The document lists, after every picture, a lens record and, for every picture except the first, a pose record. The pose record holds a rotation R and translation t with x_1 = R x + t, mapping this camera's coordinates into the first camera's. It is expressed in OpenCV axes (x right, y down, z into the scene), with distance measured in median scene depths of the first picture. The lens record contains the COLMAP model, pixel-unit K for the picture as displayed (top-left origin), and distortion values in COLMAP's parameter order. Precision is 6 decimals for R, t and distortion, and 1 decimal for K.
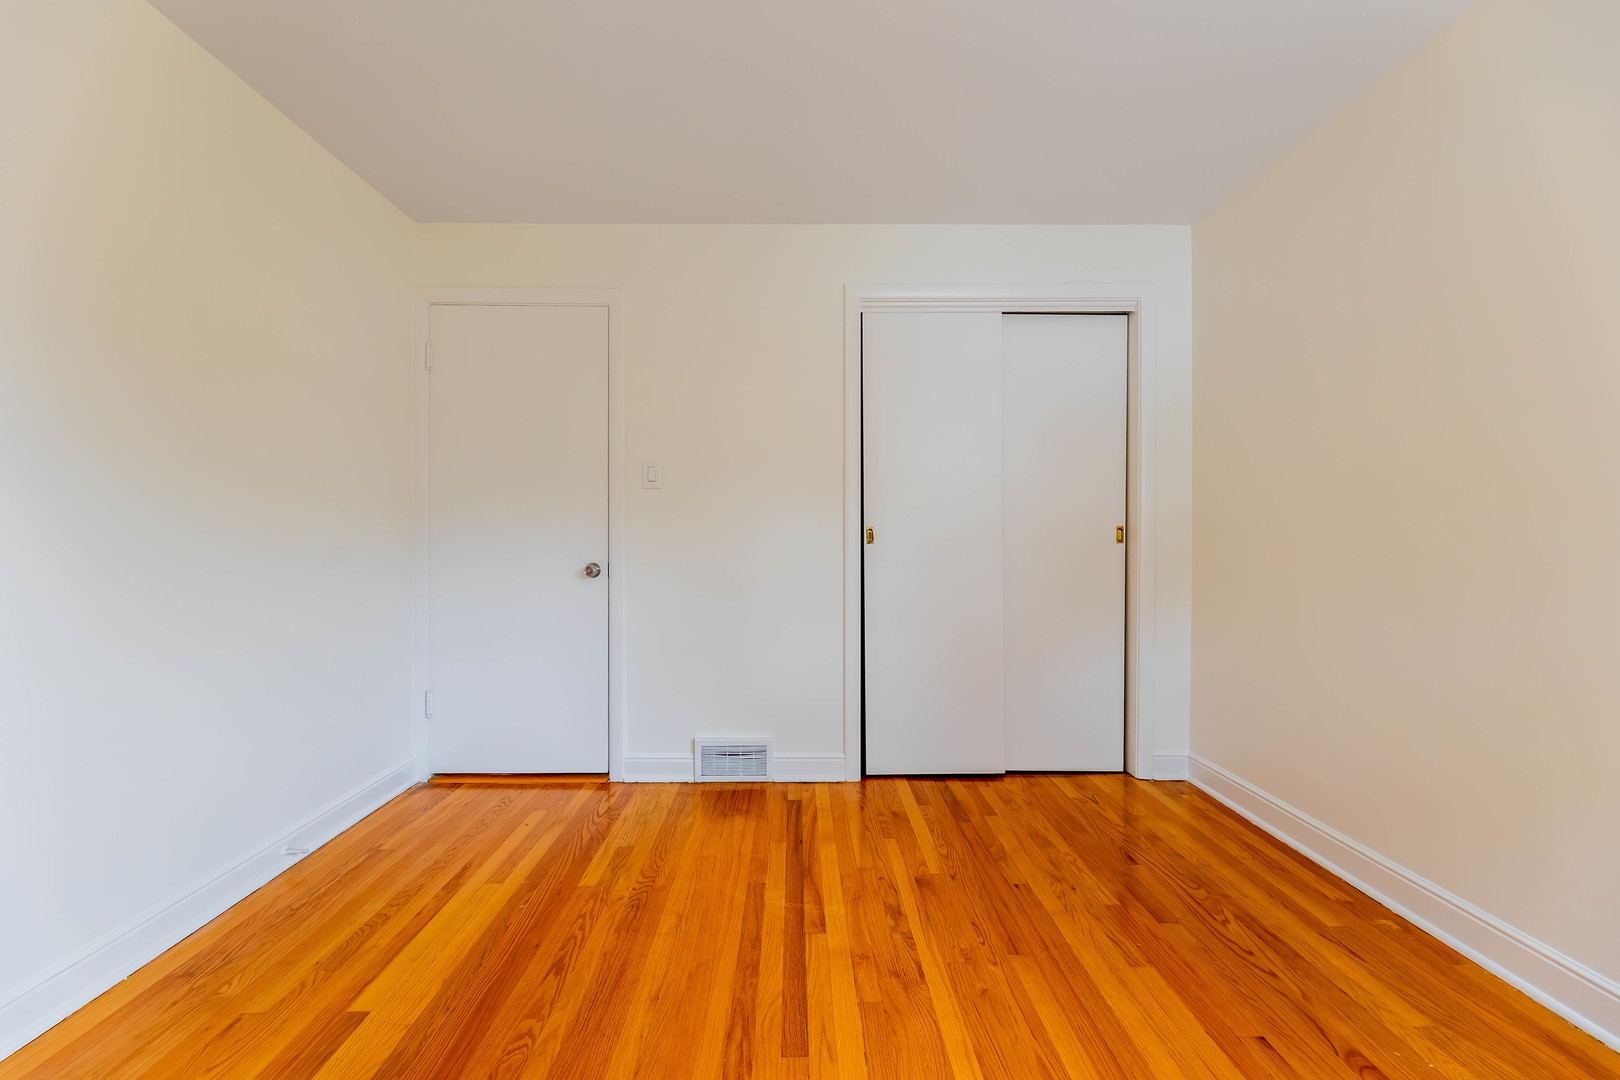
lens RADIAL K [[654.1, 0, 812.3], [0, 654.1, 536.3], [0, 0, 1]] dist [-0.005127, -0.000540]
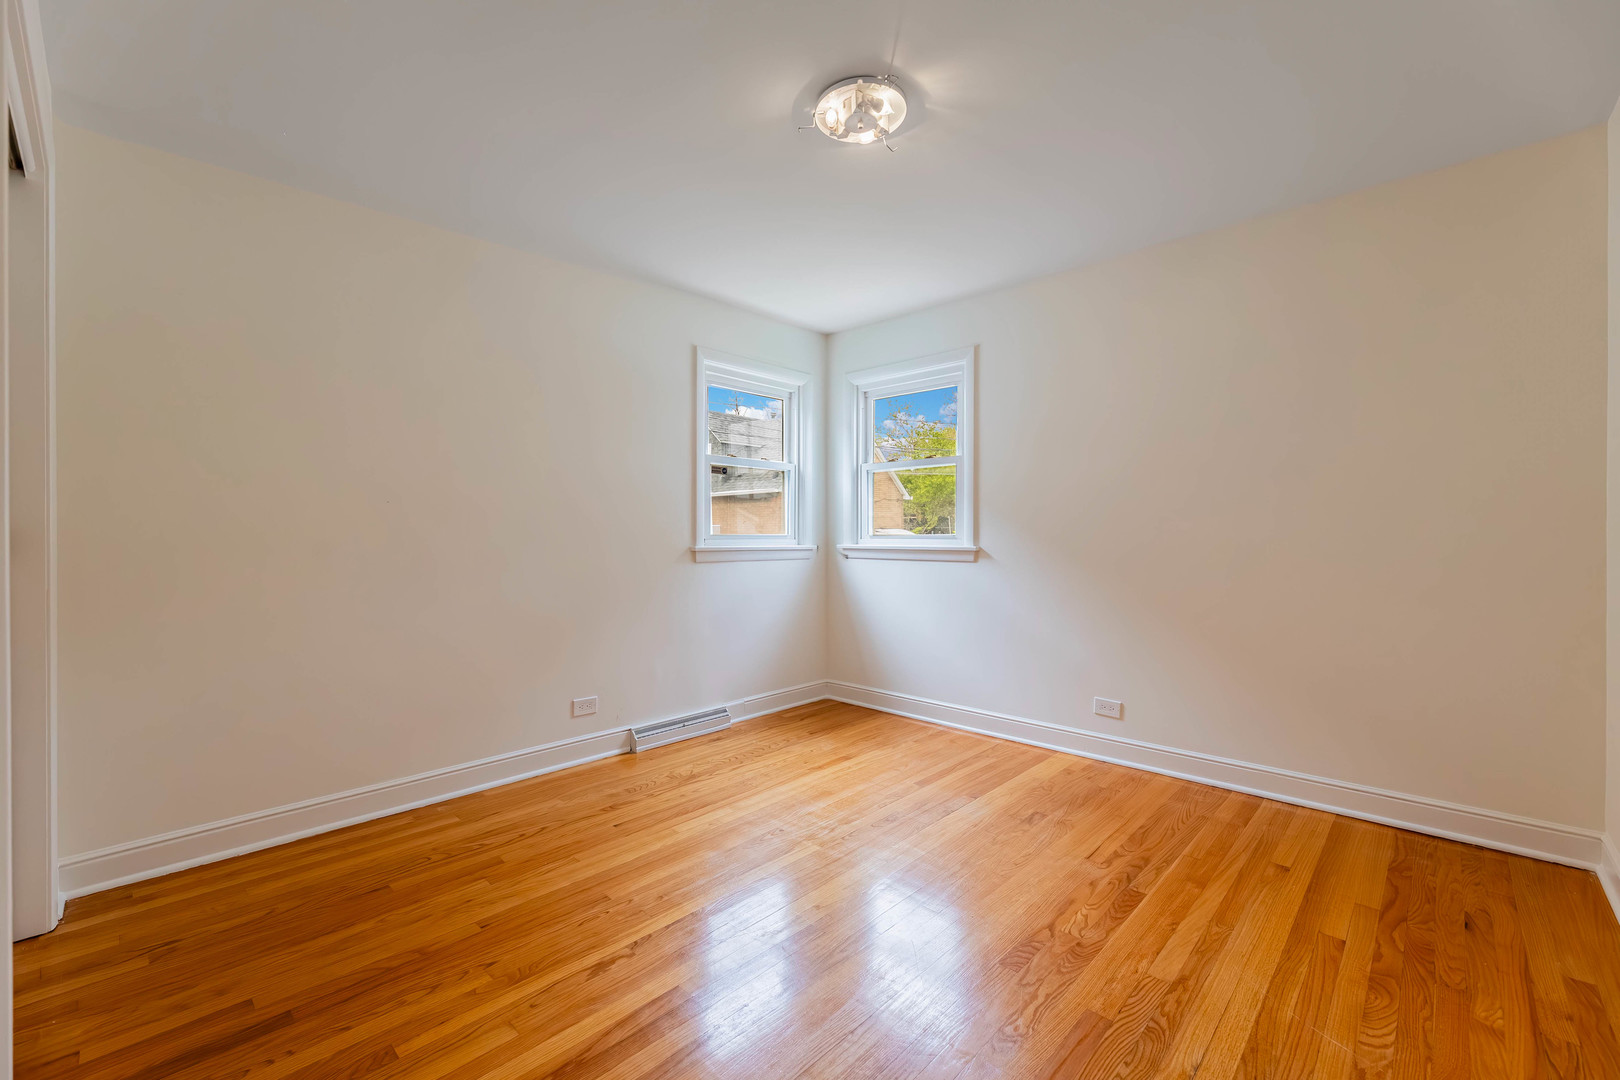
lens RADIAL K [[654.1, 0, 801.1], [0, 654.1, 539.4], [0, 0, 1]] dist [-0.005127, -0.000540]
pose [[-0.700818, -0.007539, 0.713300, -0.669614], [0.004347, 0.999880, 0.014839, -0.018835], [-0.713327, 0.013501, -0.700702, 1.366838]]
